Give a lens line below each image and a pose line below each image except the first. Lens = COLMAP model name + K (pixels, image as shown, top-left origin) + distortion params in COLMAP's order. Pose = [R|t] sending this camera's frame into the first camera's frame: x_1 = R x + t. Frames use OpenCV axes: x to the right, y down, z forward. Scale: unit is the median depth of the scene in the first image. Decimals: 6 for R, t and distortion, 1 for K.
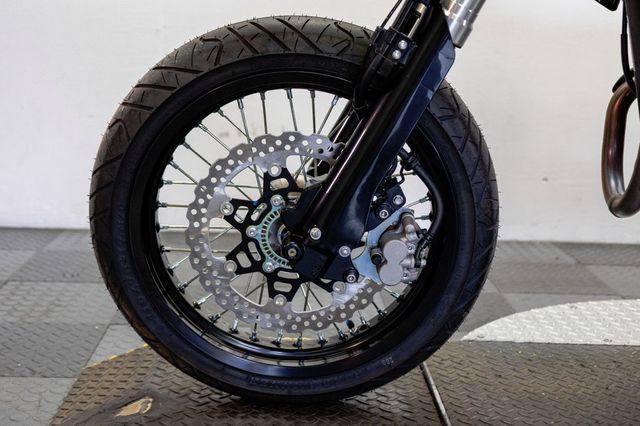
lens RADIAL K [[875.1, 0, 320.0], [0, 875.1, 213.0], [0, 0, 1]] dist [0.011034, -0.006676]
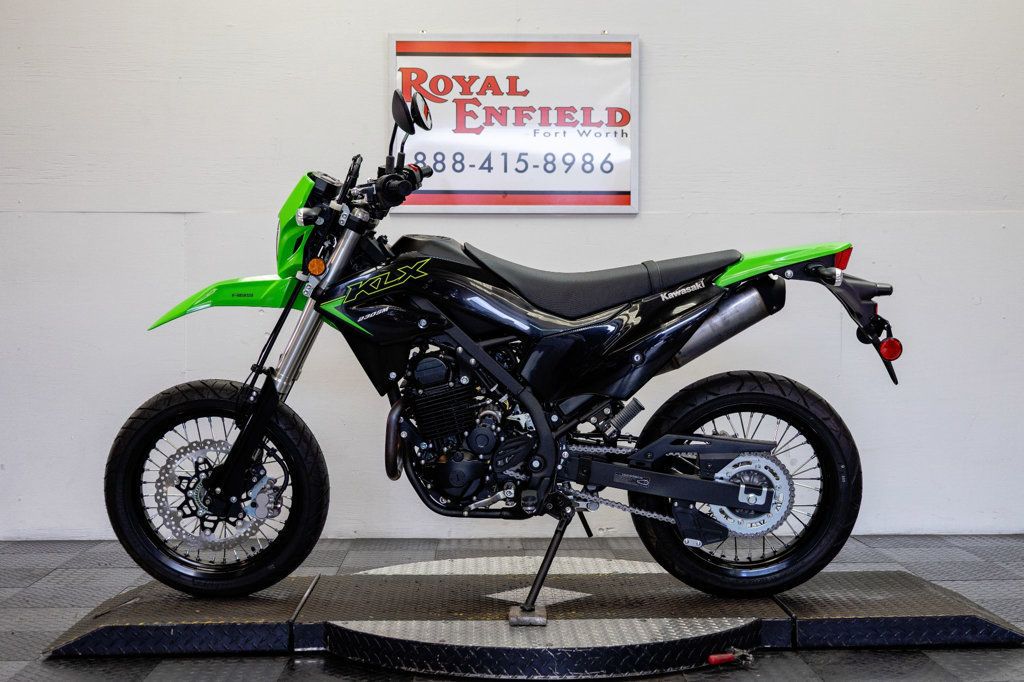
lens RADIAL K [[1400.2, 0, 512.0], [0, 1400.2, 341.0], [0, 0, 1]] dist [0.011034, -0.006676]
pose [[0.999033, -0.038614, -0.021032, 0.683159], [0.034126, 0.982544, -0.182871, 0.271537], [0.027726, 0.181977, 0.982912, -1.975097]]
